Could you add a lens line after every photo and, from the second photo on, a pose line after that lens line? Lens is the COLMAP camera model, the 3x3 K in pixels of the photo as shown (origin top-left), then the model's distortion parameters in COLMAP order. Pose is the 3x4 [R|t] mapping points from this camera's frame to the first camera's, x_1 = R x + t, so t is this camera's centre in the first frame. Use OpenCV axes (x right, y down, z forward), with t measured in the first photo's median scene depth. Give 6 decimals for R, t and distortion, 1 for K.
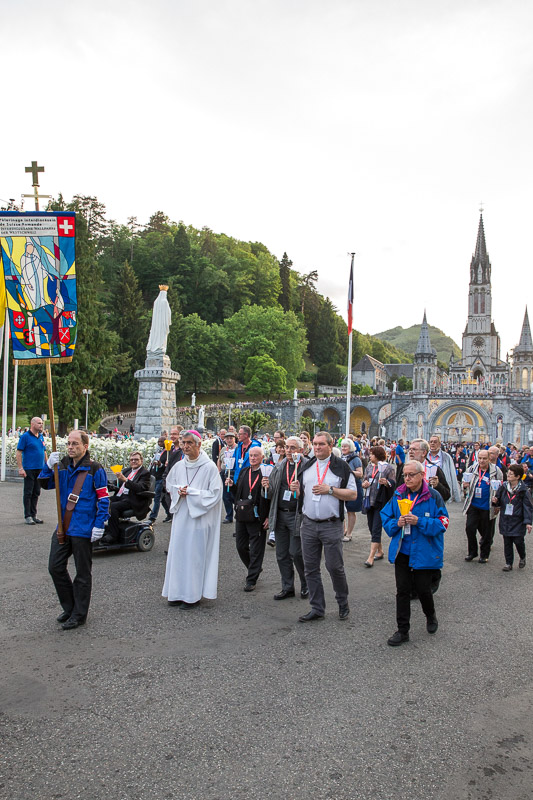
lens RADIAL K [[772.0, 0, 284.9], [0, 772.0, 400.7], [0, 0, 1]] dist [-0.008793, 0.090401]
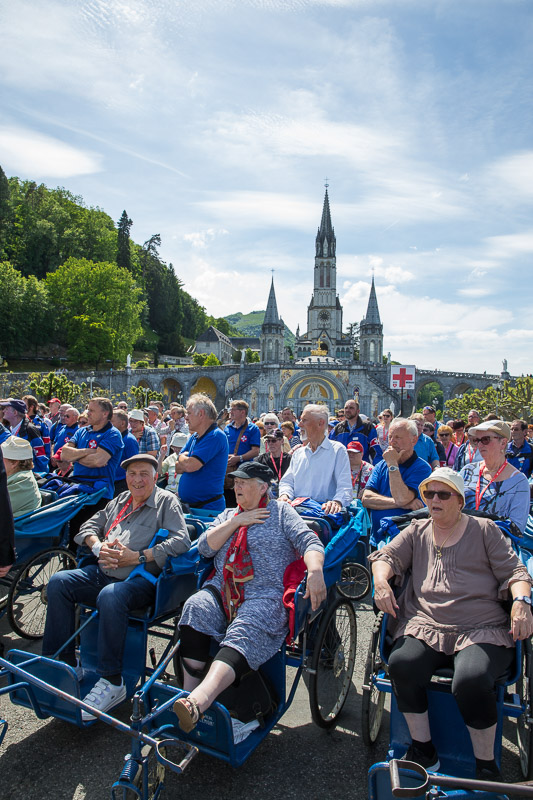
lens RADIAL K [[576.6, 0, 266.5], [0, 576.6, 400.0], [0, 0, 1]] dist [-0.112458, 0.095903]
pose [[0.979170, 0.001390, 0.203038, 0.028910], [-0.006820, 0.999637, 0.026050, 0.014564], [-0.202928, -0.026892, 0.978824, 0.295456]]
